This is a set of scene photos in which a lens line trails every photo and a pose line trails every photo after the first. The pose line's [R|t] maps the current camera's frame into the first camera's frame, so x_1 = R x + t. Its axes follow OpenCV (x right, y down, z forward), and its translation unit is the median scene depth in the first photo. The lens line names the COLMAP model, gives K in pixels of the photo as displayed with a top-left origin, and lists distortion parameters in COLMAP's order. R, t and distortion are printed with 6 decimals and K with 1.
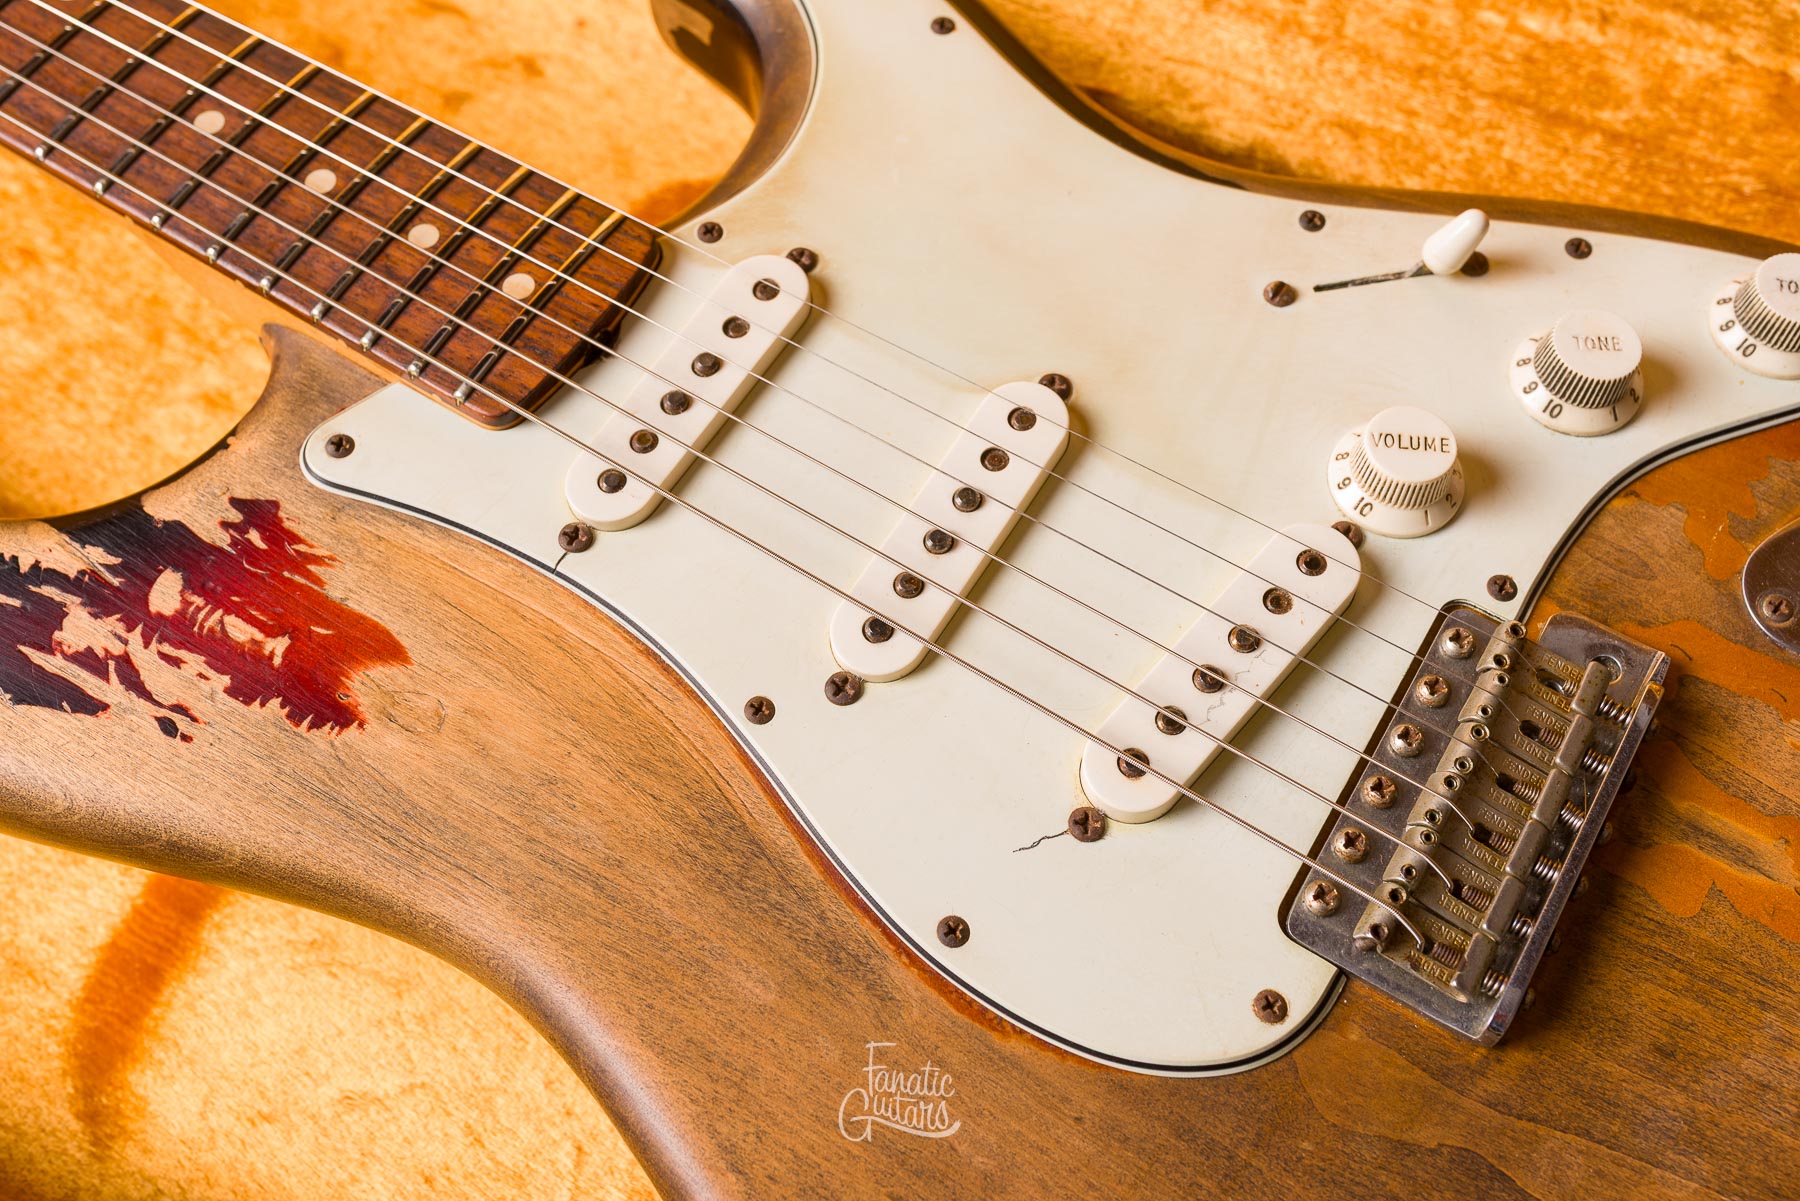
lens RADIAL K [[1799.8, 0, 898.3], [0, 1799.8, 599.0], [0, 0, 1]] dist [-0.003450, 0.005538]
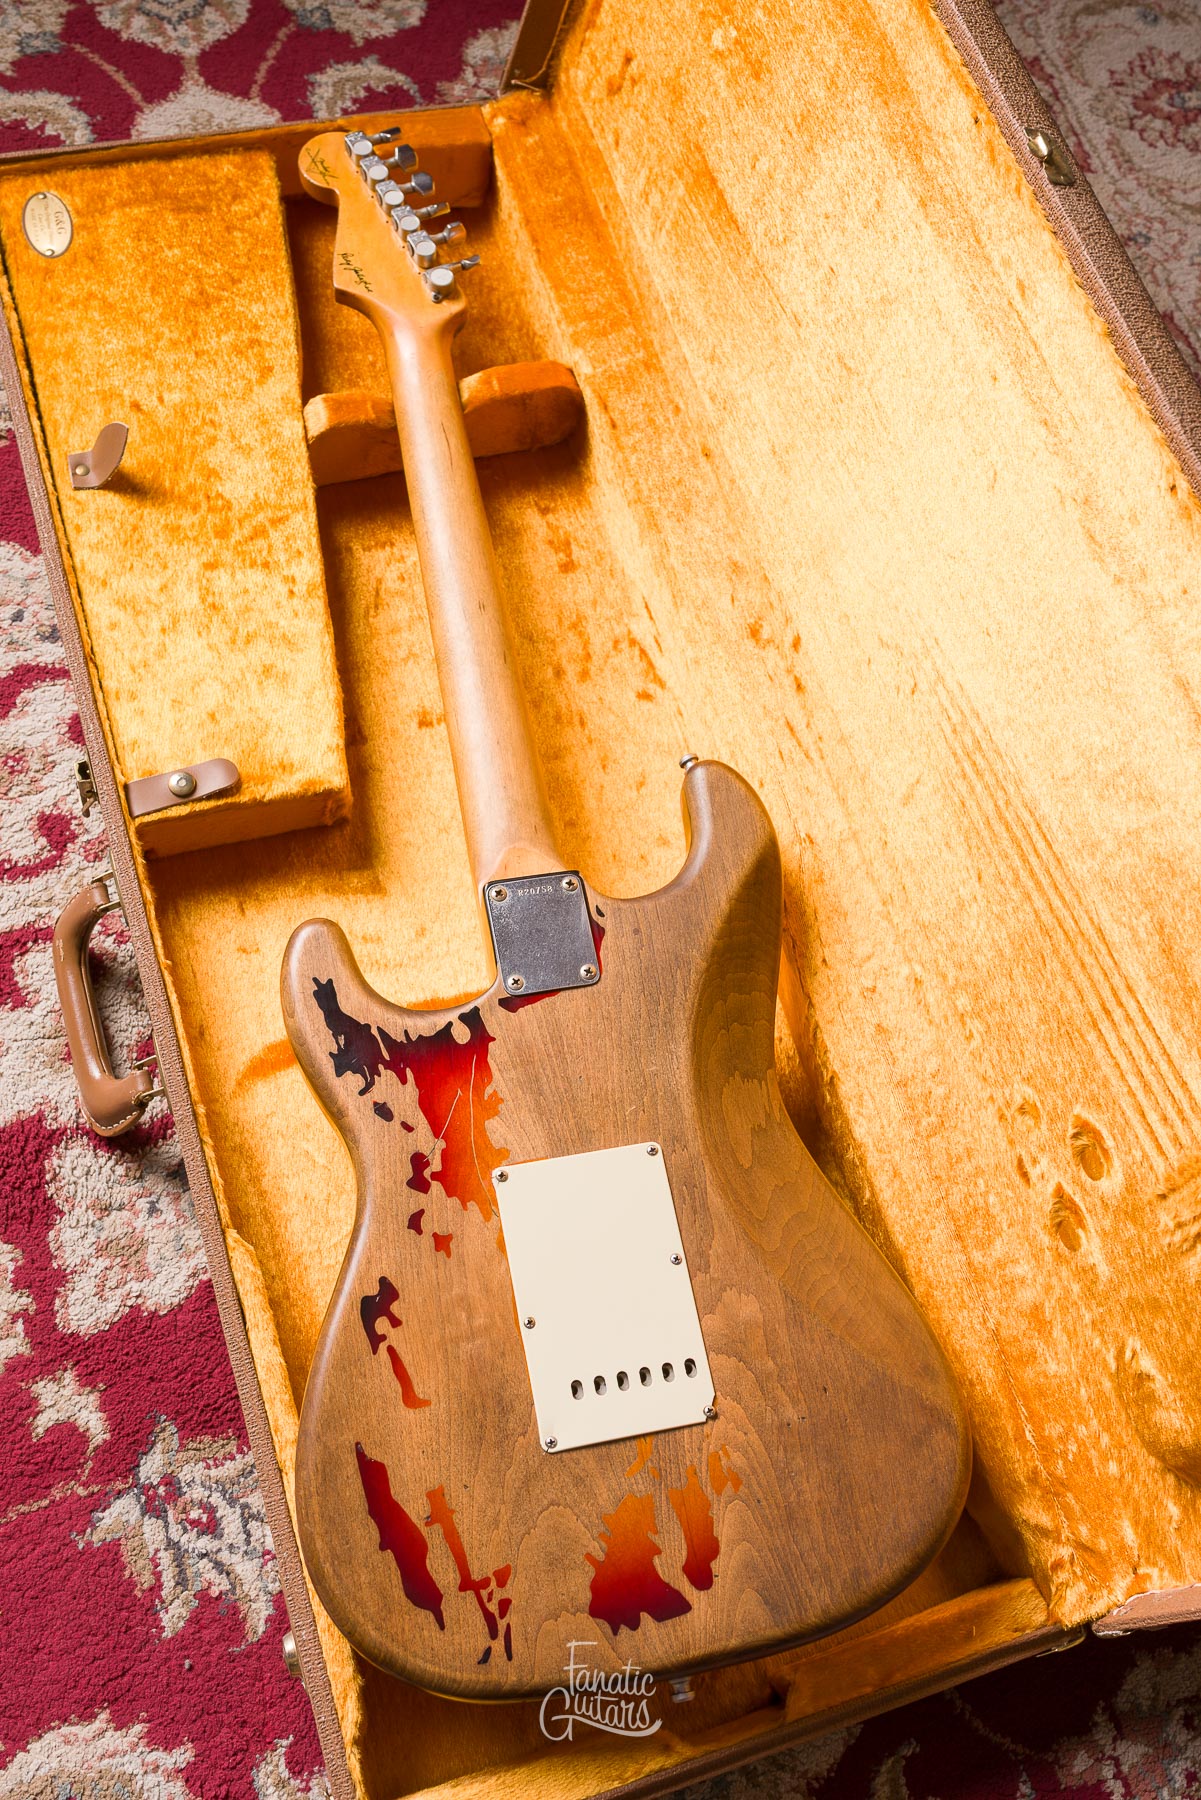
lens RADIAL K [[1717.2, 0, 599.9], [0, 1717.2, 900.3], [0, 0, 1]] dist [-0.003557, 0.001210]
pose [[0.678149, 0.704769, -0.208360, 0.265052], [-0.703260, 0.704628, 0.094472, -0.560732], [0.213397, 0.082465, 0.973479, -1.489387]]
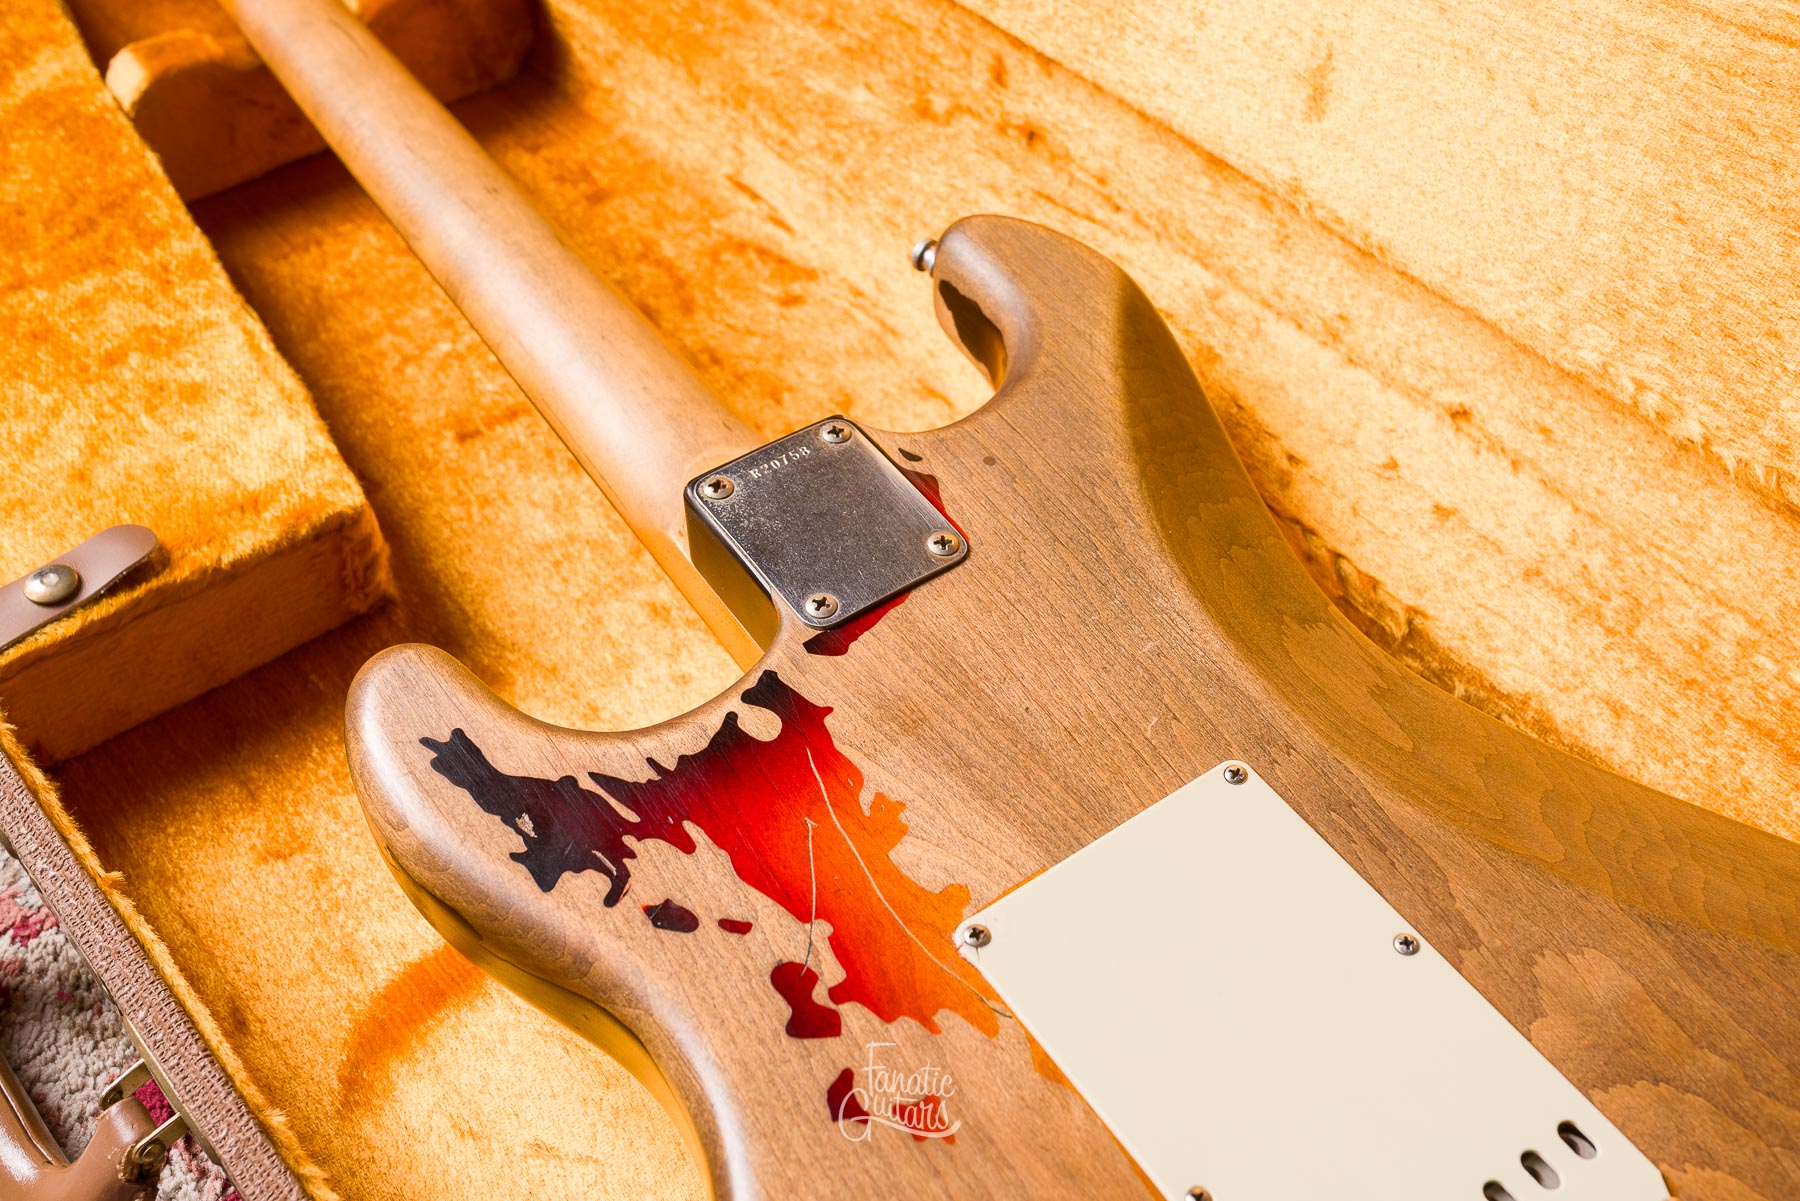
lens RADIAL K [[1761.4, 0, 898.7], [0, 1761.4, 600.6], [0, 0, 1]] dist [-0.002716, 0.002540]
pose [[0.919304, 0.323273, -0.224443, 0.072151], [-0.369803, 0.904684, -0.211641, 0.115266], [0.134633, 0.277562, 0.951227, -0.220779]]
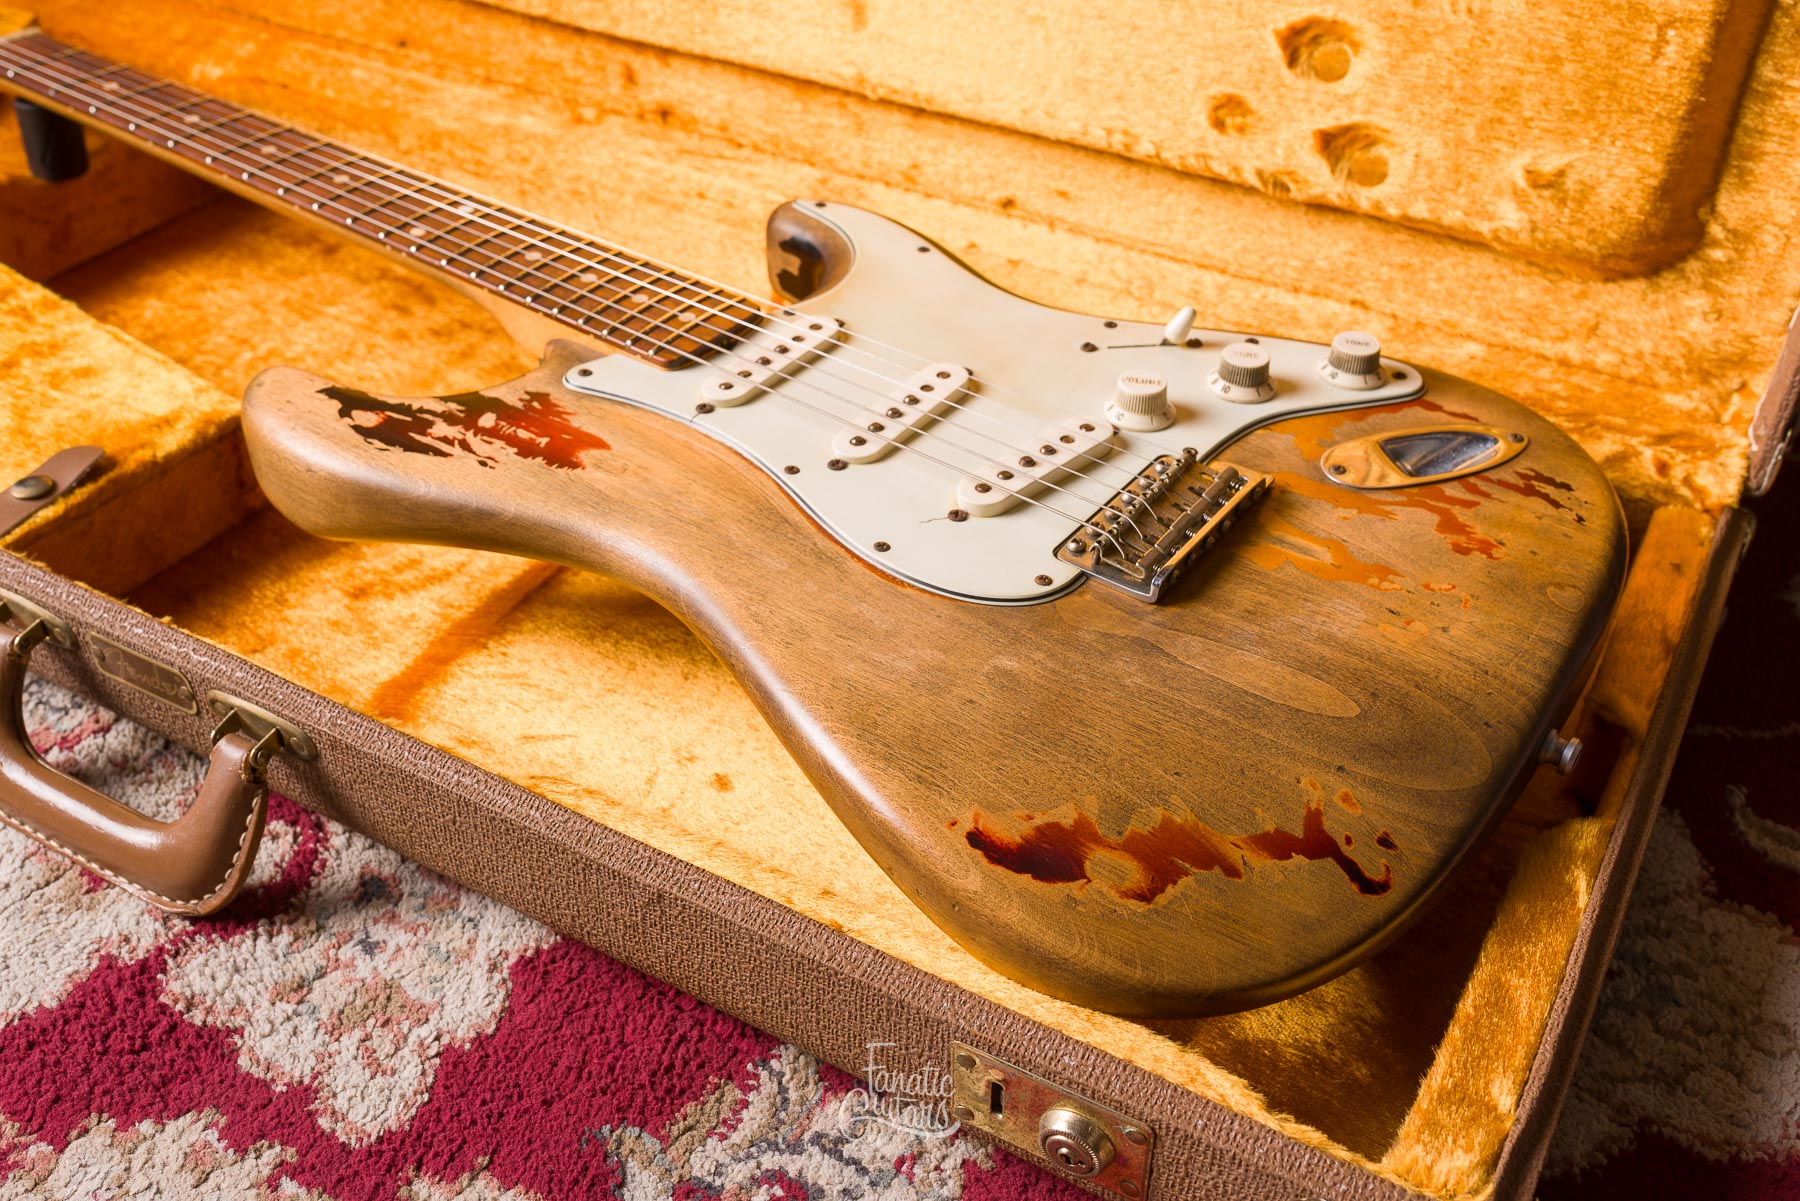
lens RADIAL K [[1749.7, 0, 898.1], [0, 1749.7, 601.7], [0, 0, 1]] dist [0.000363, -0.005289]
pose [[0.997156, 0.061115, -0.044104, 0.117285], [-0.073699, 0.913144, -0.400919, 0.866354], [0.015771, 0.403029, 0.915051, -0.598257]]
